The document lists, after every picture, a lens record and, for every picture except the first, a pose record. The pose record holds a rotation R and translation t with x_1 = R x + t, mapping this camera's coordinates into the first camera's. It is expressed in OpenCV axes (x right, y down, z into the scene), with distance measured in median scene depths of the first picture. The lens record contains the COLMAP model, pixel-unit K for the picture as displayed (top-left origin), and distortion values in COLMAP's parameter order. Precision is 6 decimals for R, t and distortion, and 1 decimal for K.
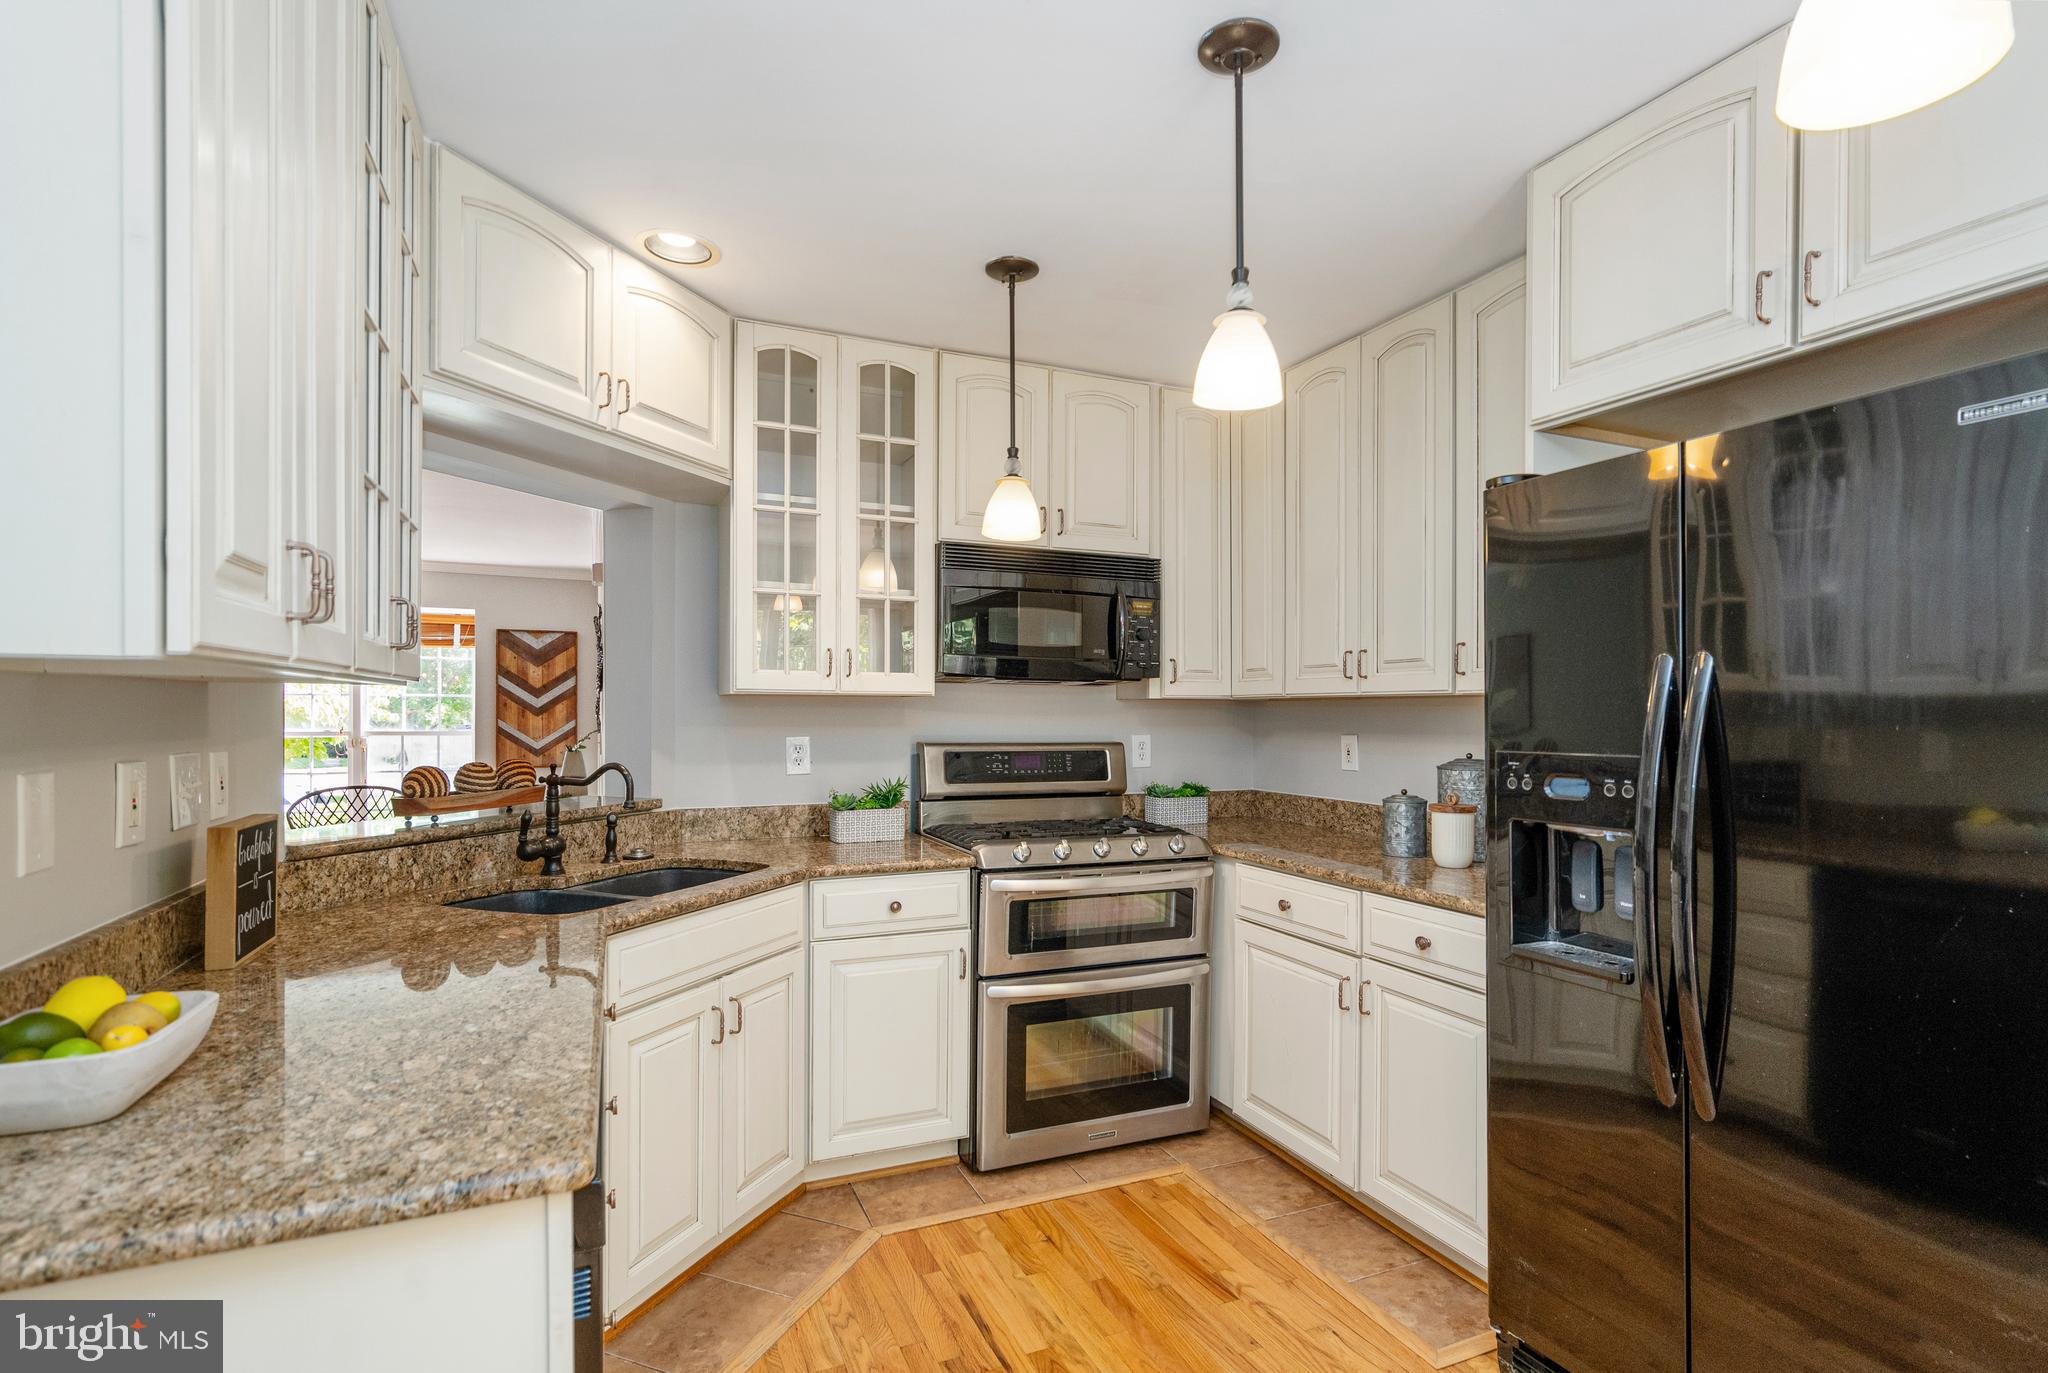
lens RADIAL K [[1006.0, 0, 1068.1], [0, 1006.0, 714.0], [0, 0, 1]] dist [-0.002114, 0.000611]
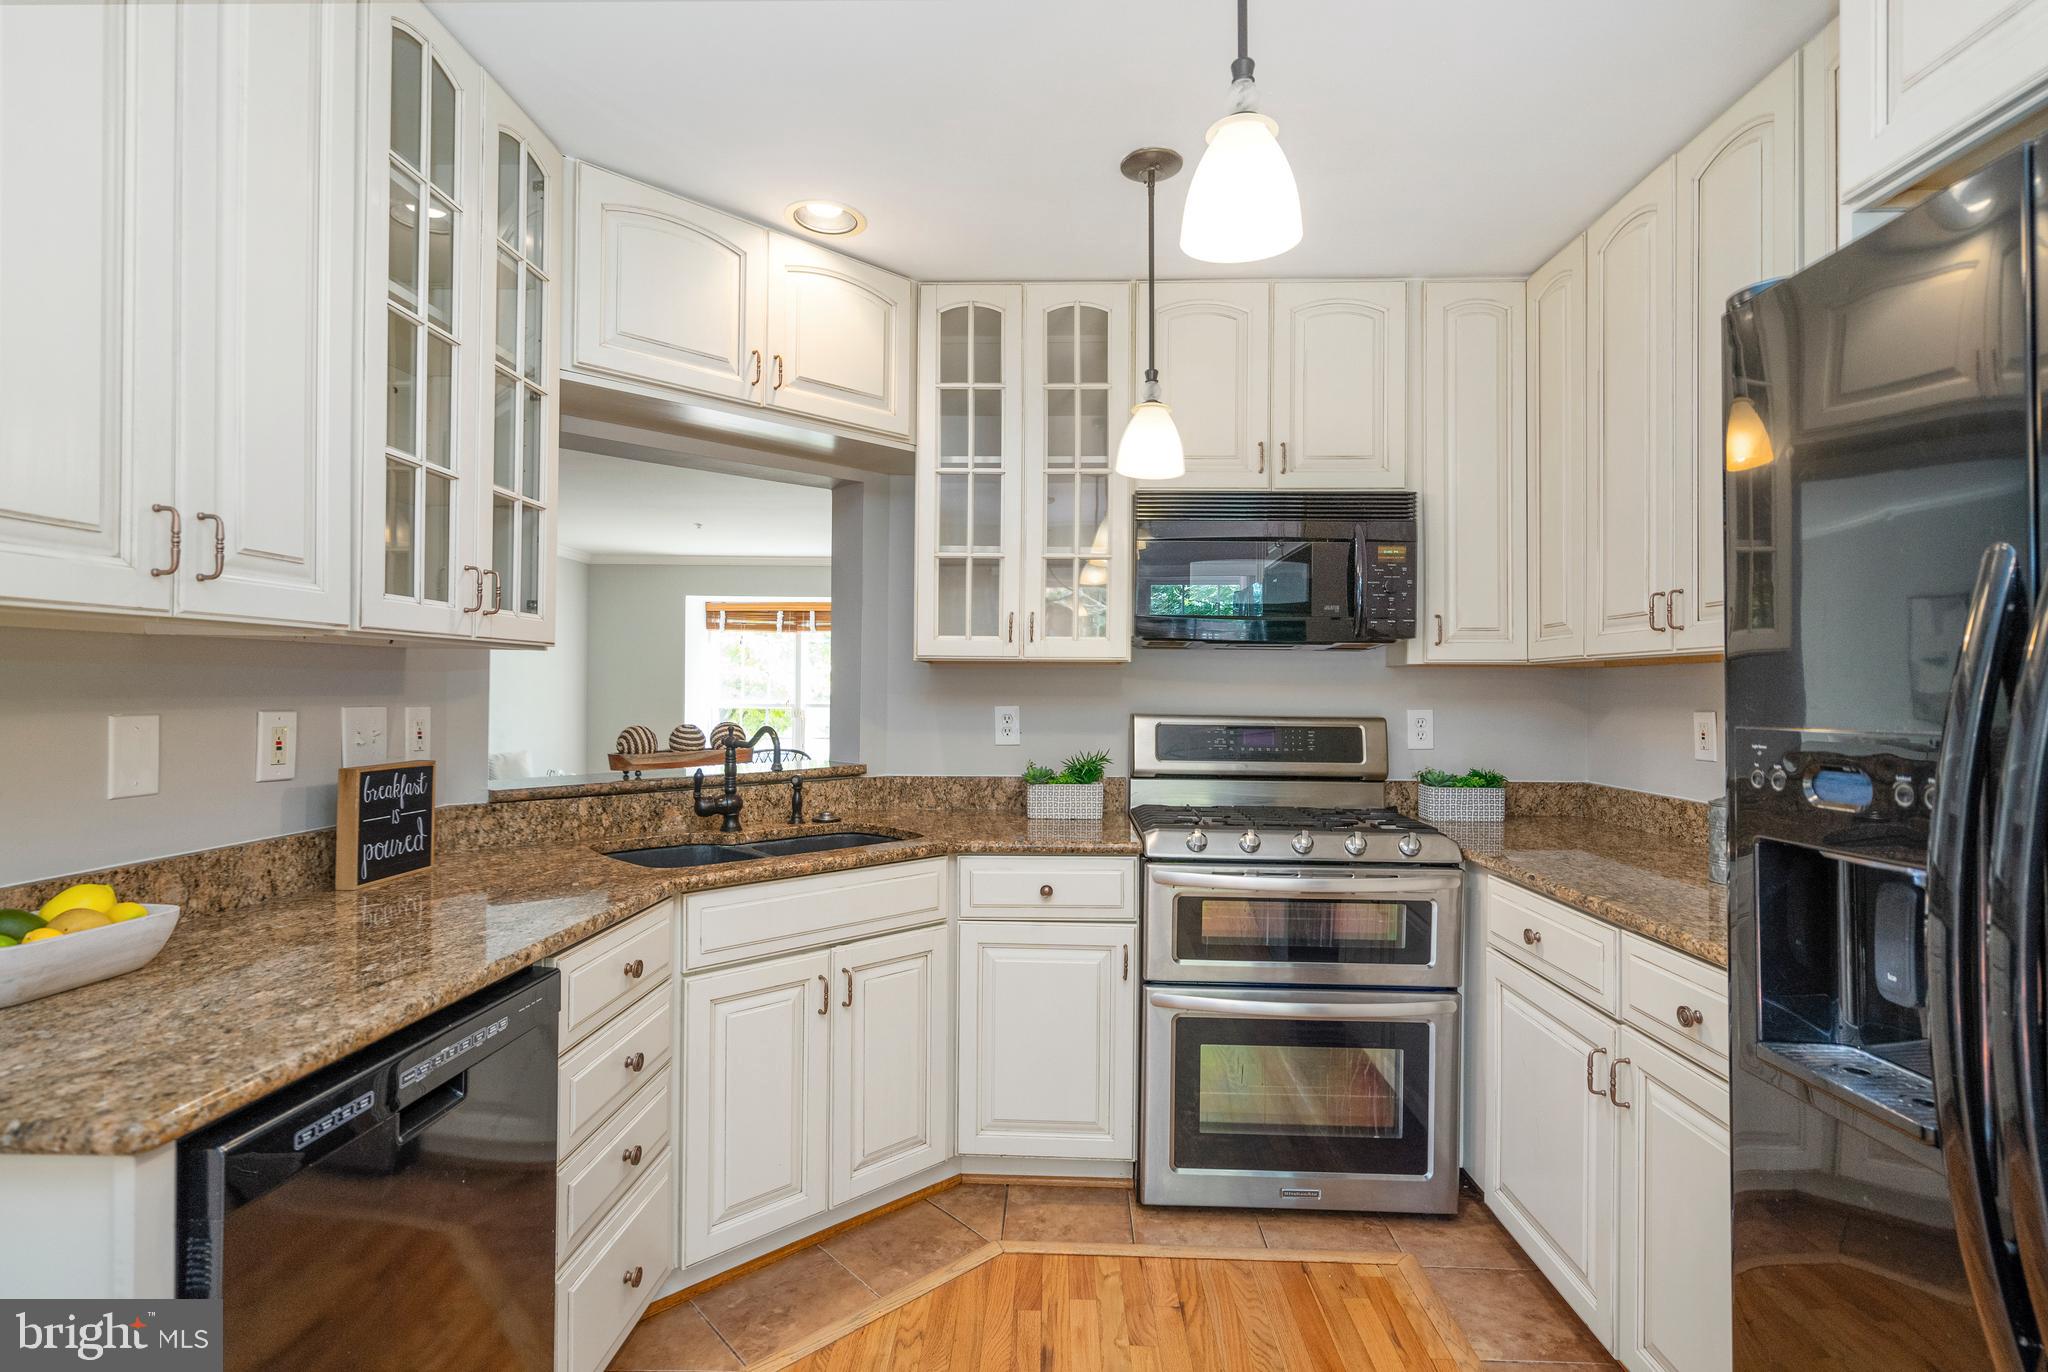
lens RADIAL K [[1006.0, 0, 1026.6], [0, 1006.0, 680.9], [0, 0, 1]] dist [-0.002114, 0.000611]
pose [[0.892916, -0.002804, -0.450214, 0.229260], [-0.003419, 0.999910, -0.013009, 0.013311], [0.450210, 0.013155, 0.892826, 0.179245]]
